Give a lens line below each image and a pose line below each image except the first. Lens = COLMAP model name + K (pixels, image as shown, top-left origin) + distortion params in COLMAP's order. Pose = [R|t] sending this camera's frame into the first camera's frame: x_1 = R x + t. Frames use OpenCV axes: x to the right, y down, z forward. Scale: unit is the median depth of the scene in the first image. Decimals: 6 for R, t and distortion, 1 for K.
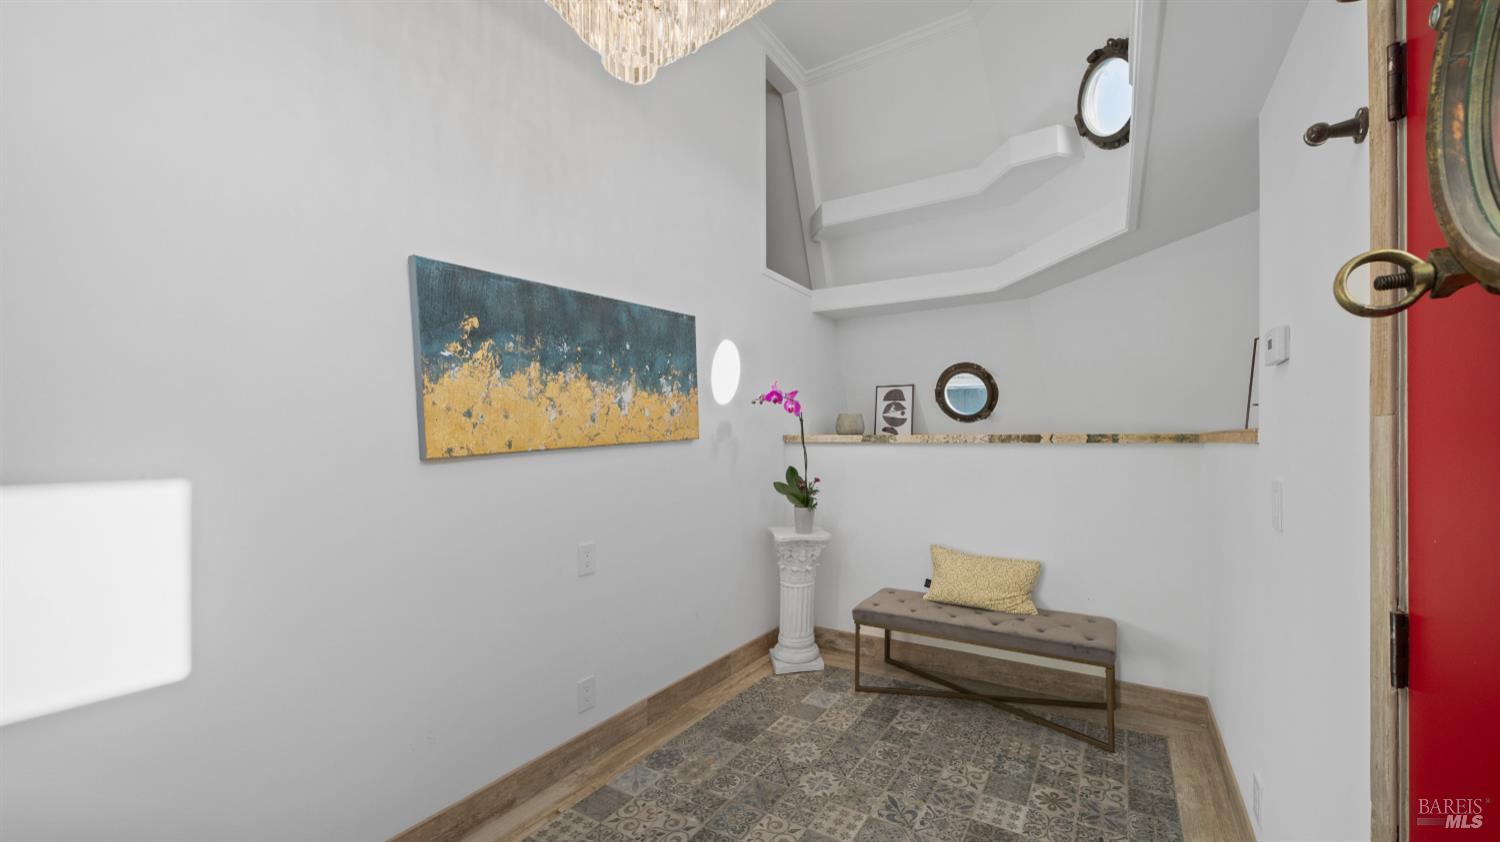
lens RADIAL K [[672.2, 0, 760.2], [0, 672.2, 404.6], [0, 0, 1]] dist [-0.000093, -0.000011]
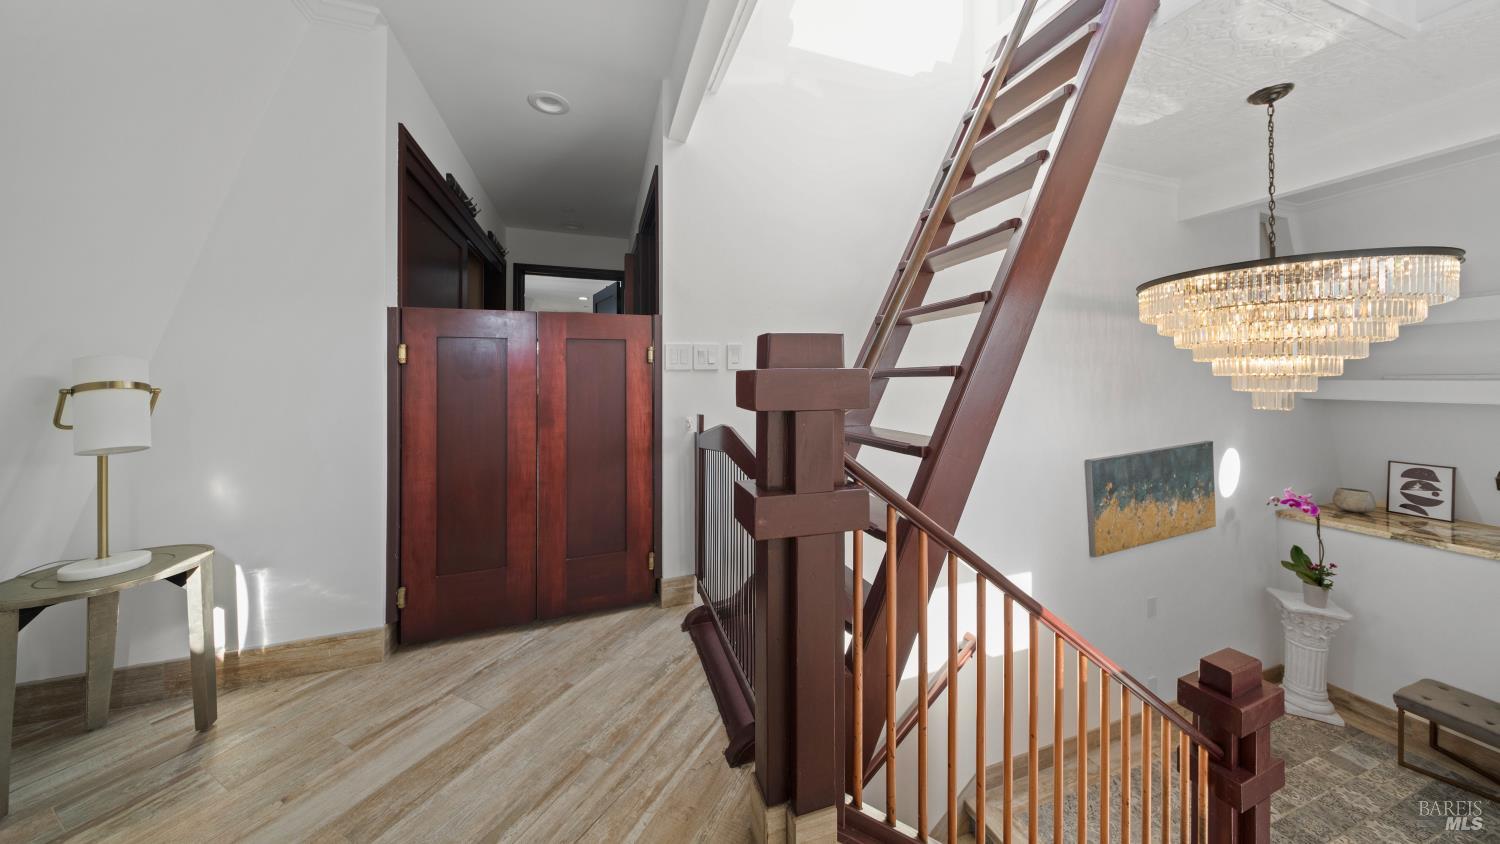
lens RADIAL K [[447.9, 0, 749.2], [0, 447.9, 390.7], [0, 0, 1]] dist [0.000299, 0.000072]
pose [[0.734860, 0.012219, -0.678109, -0.157966], [-0.028692, 0.999503, -0.013083, -0.177775], [0.677612, 0.029070, 0.734845, -0.354787]]
